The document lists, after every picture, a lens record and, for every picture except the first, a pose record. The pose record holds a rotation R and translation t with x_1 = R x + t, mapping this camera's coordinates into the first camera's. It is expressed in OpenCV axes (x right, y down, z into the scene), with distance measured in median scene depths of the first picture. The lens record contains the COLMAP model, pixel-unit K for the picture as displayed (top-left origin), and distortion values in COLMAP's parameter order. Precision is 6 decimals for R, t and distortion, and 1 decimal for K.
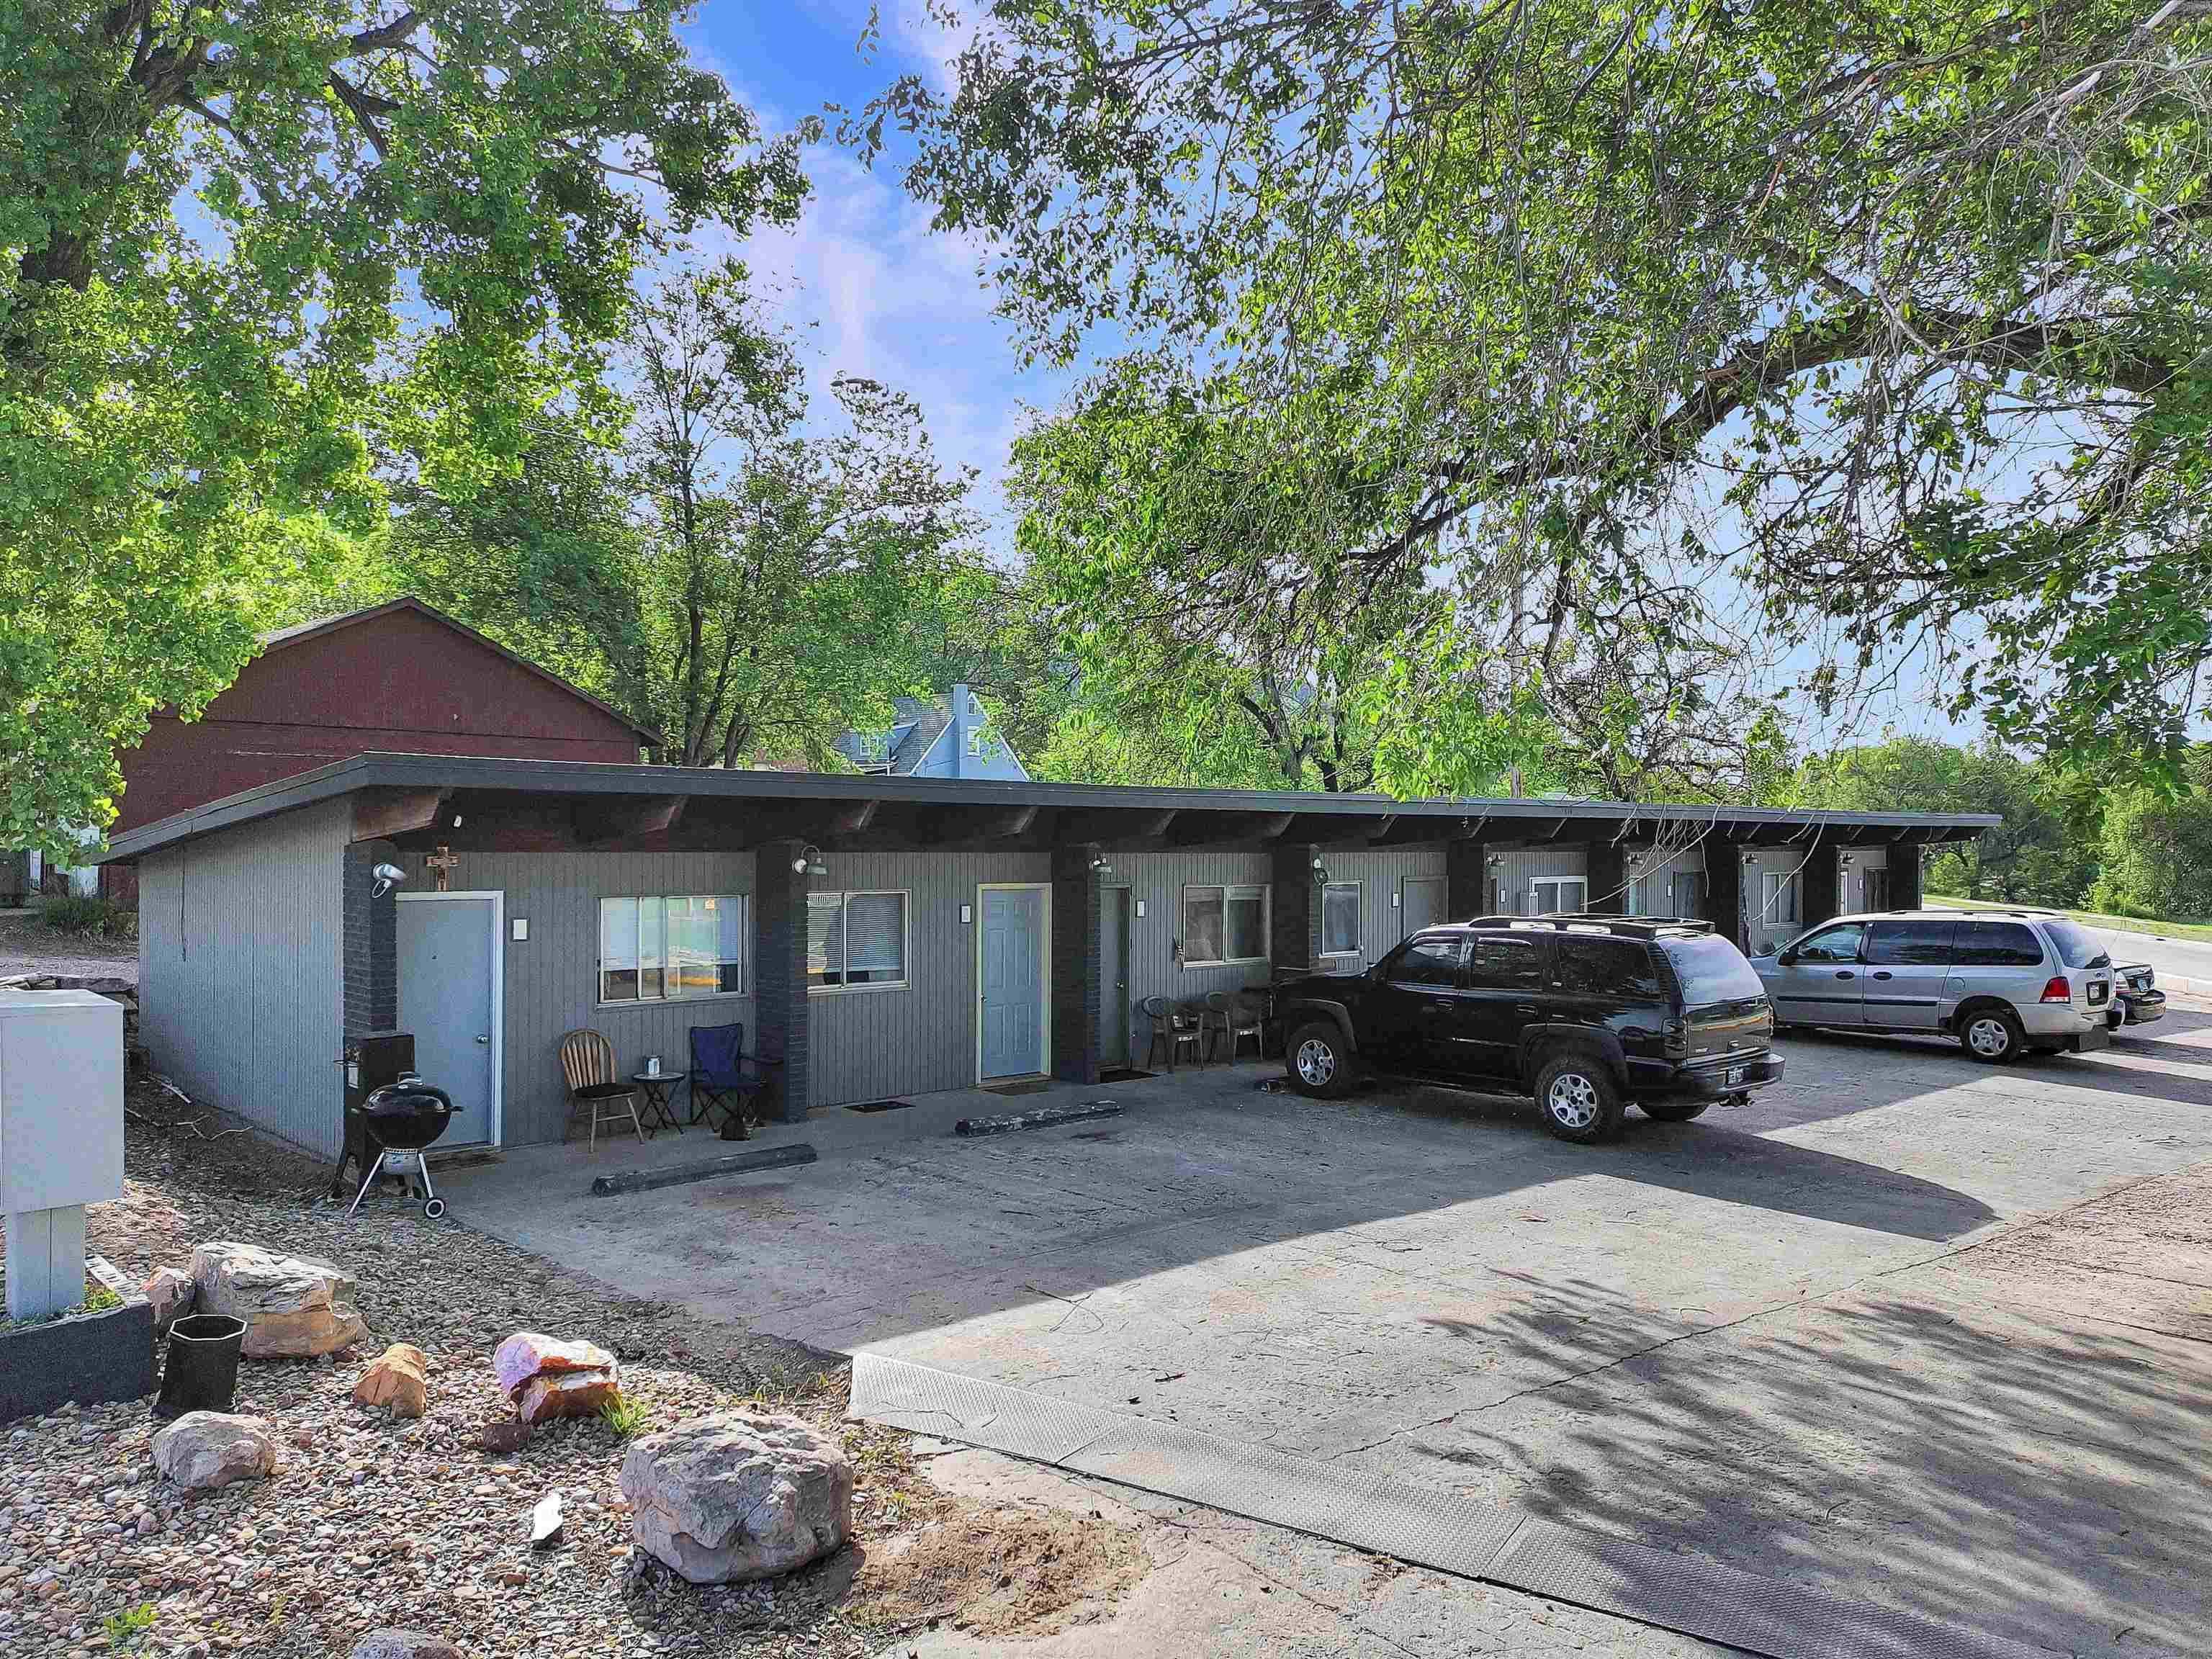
lens RADIAL K [[1615.5, 0, 1073.1], [0, 1615.5, 819.6], [0, 0, 1]] dist [0.083438, -0.110774]
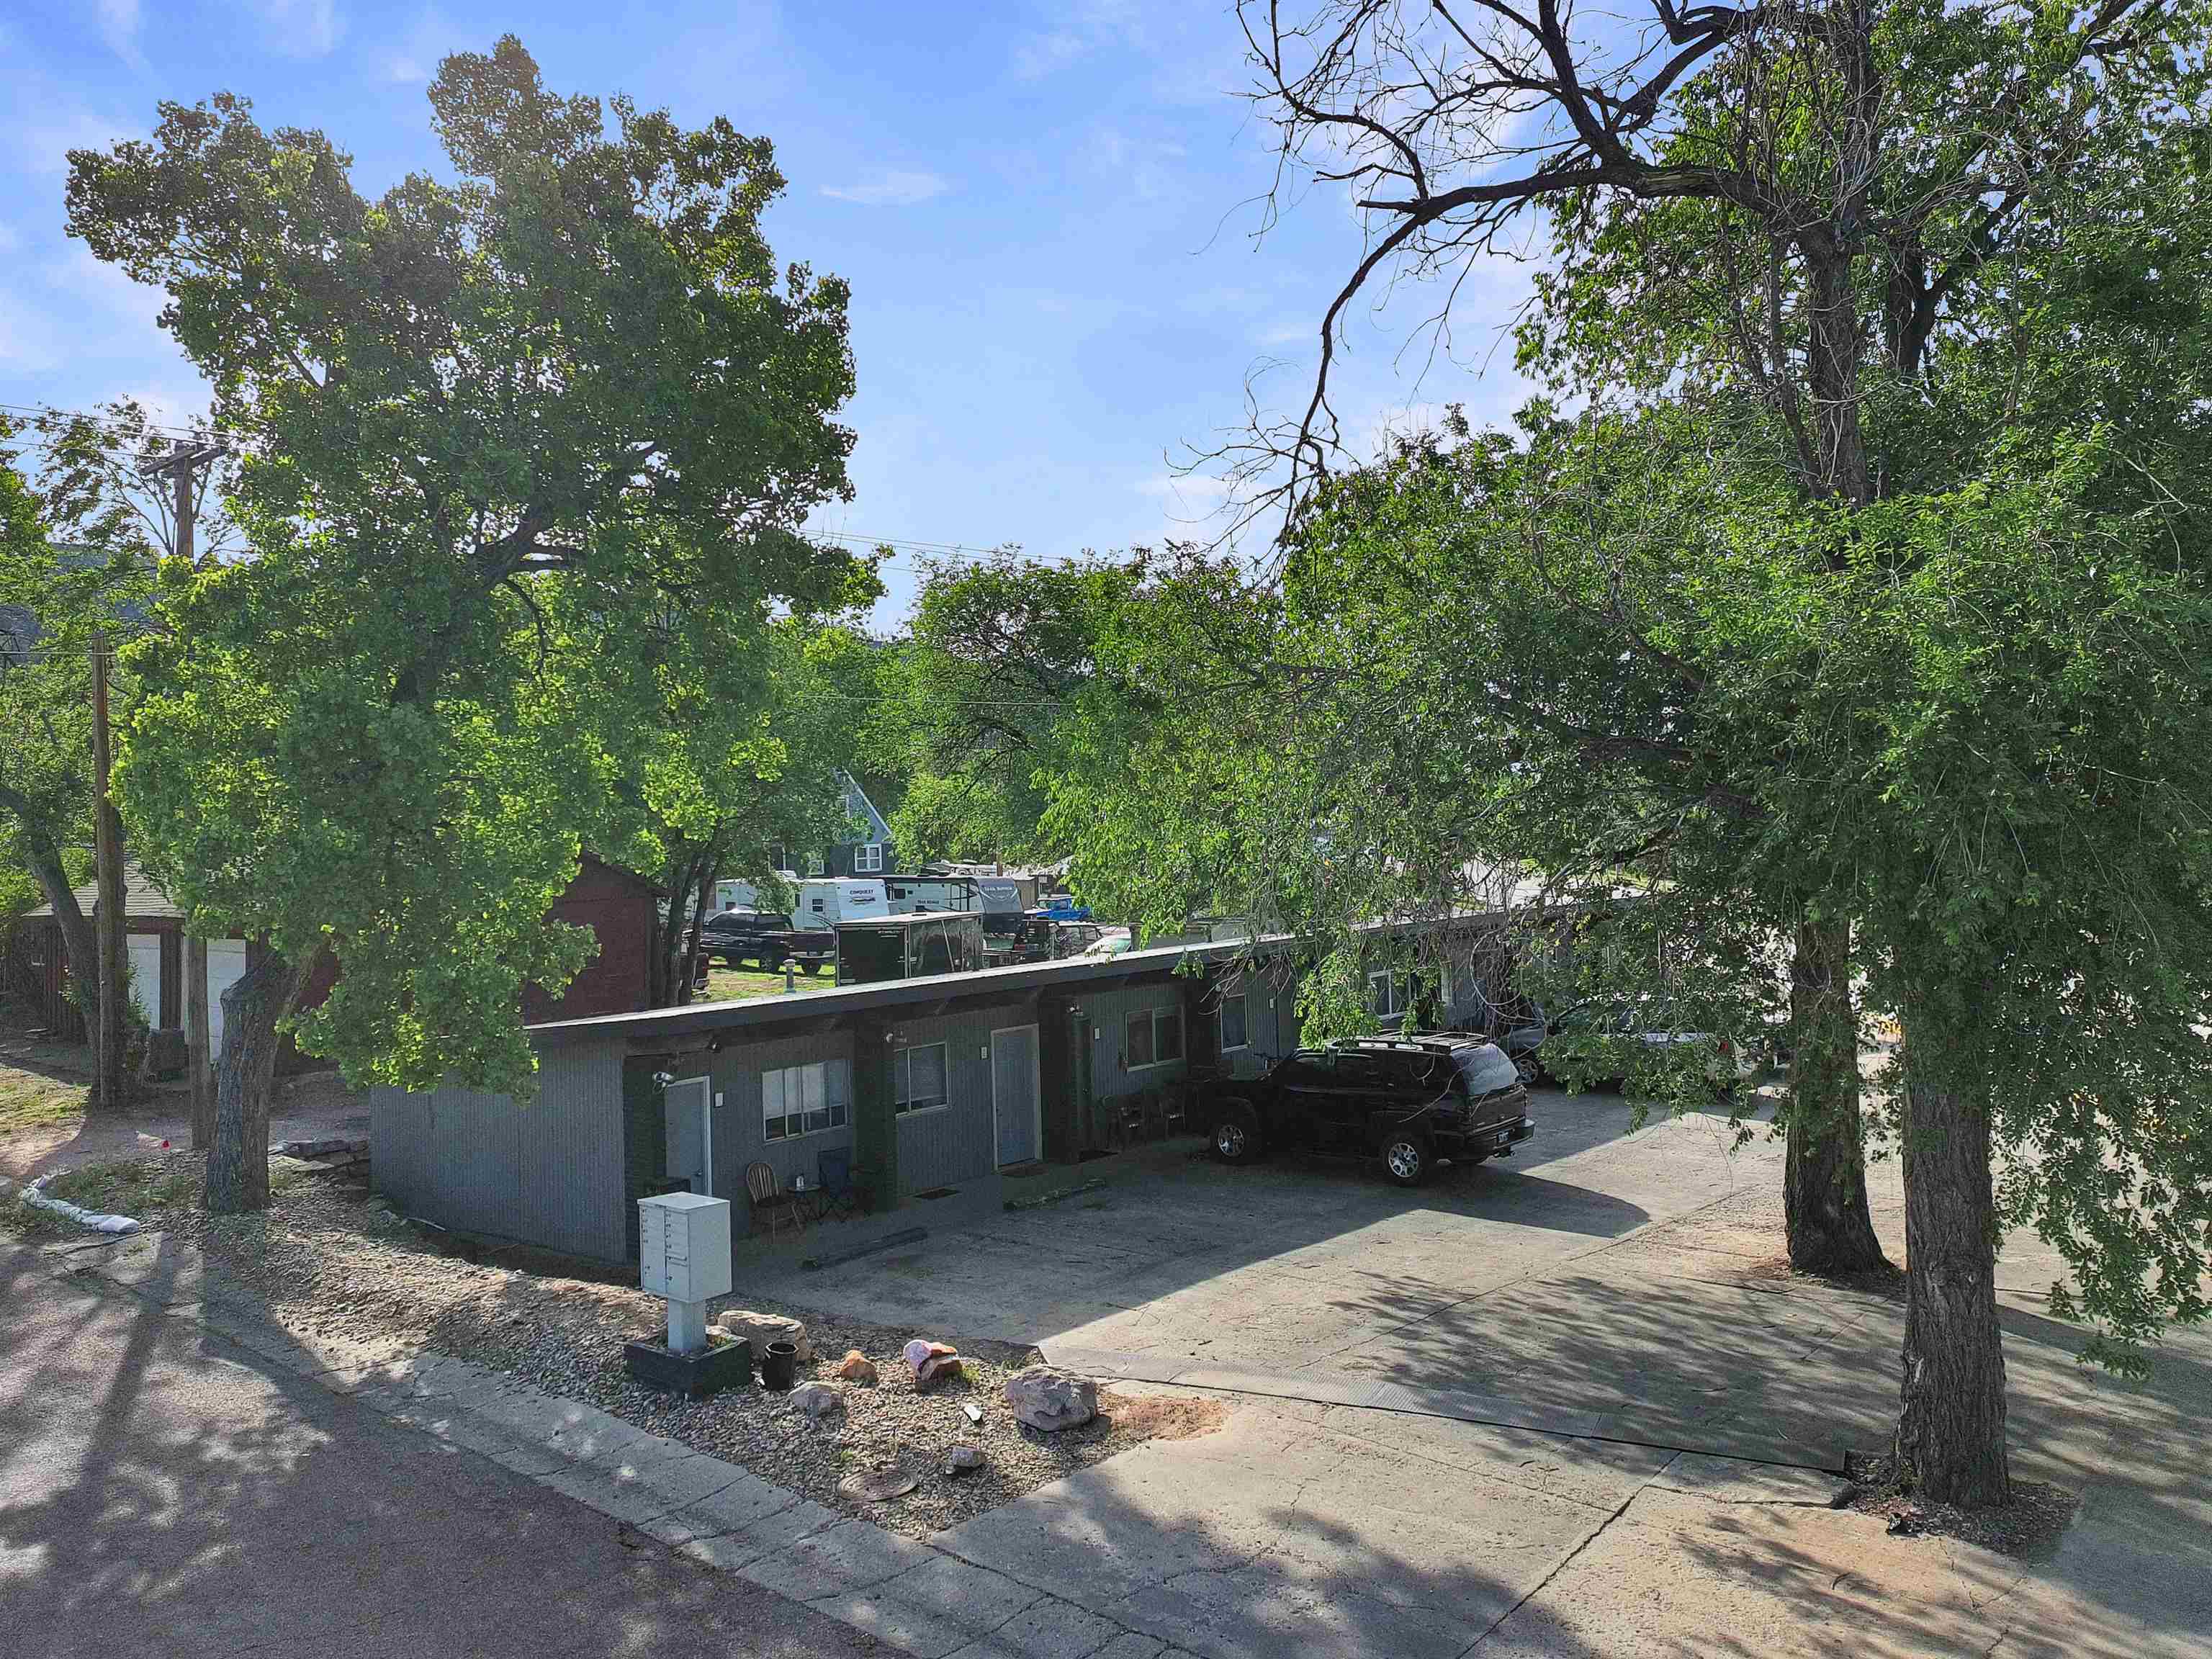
lens RADIAL K [[1625.4, 0, 1076.7], [0, 1625.4, 838.2], [0, 0, 1]] dist [0.061916, -0.060774]
pose [[0.993617, -0.049351, 0.101435, -0.264609], [0.049903, 0.998750, -0.002905, -0.265303], [-0.101165, 0.007949, 0.994838, -0.946070]]
